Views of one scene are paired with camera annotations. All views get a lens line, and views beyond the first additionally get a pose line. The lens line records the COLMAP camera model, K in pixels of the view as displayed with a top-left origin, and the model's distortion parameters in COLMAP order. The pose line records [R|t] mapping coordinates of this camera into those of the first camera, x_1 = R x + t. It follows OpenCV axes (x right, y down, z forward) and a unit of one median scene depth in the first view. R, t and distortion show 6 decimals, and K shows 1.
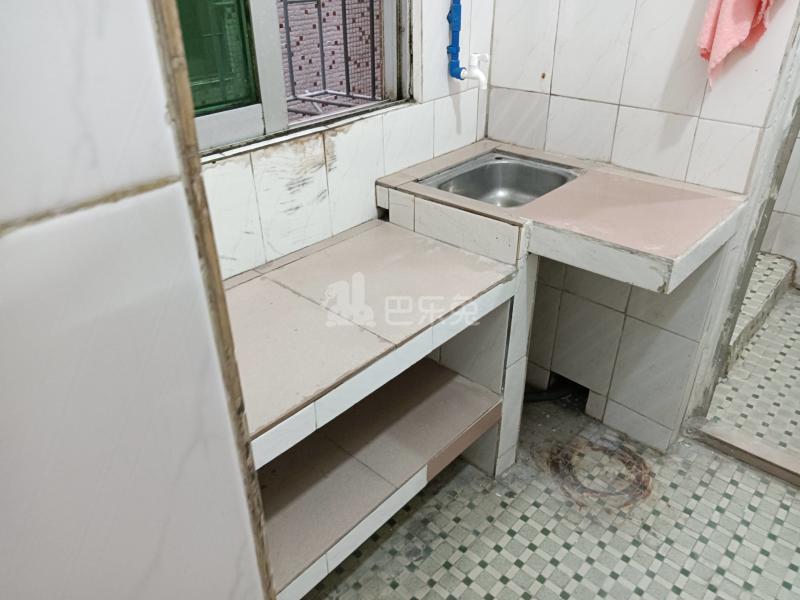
lens RADIAL K [[597.7, 0, 399.1], [0, 597.7, 298.4], [0, 0, 1]] dist [0.007506, -0.000774]
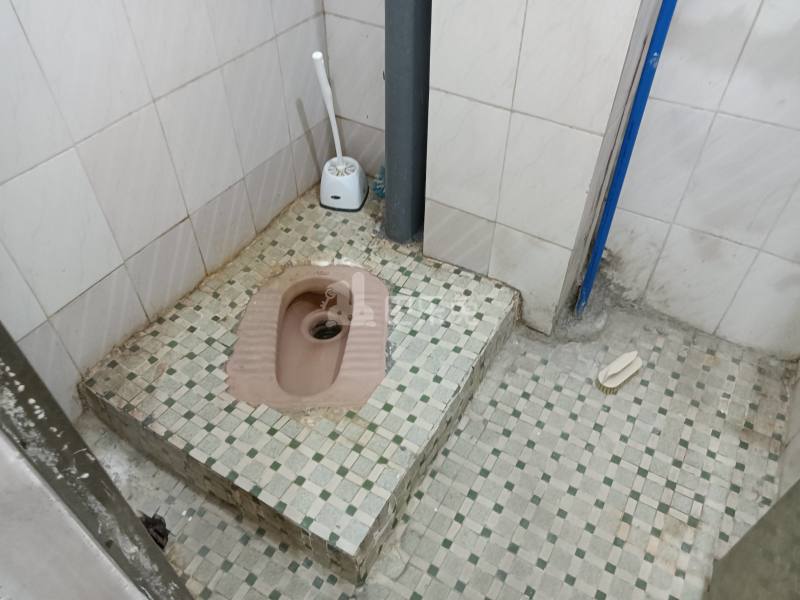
lens RADIAL K [[597.7, 0, 400.7], [0, 597.7, 299.8], [0, 0, 1]] dist [0.007506, -0.000774]
pose [[0.977875, -0.140187, 0.155270, 0.729893], [0.096052, 0.960261, 0.262056, -0.388479], [-0.185837, -0.241344, 0.952480, 0.695839]]
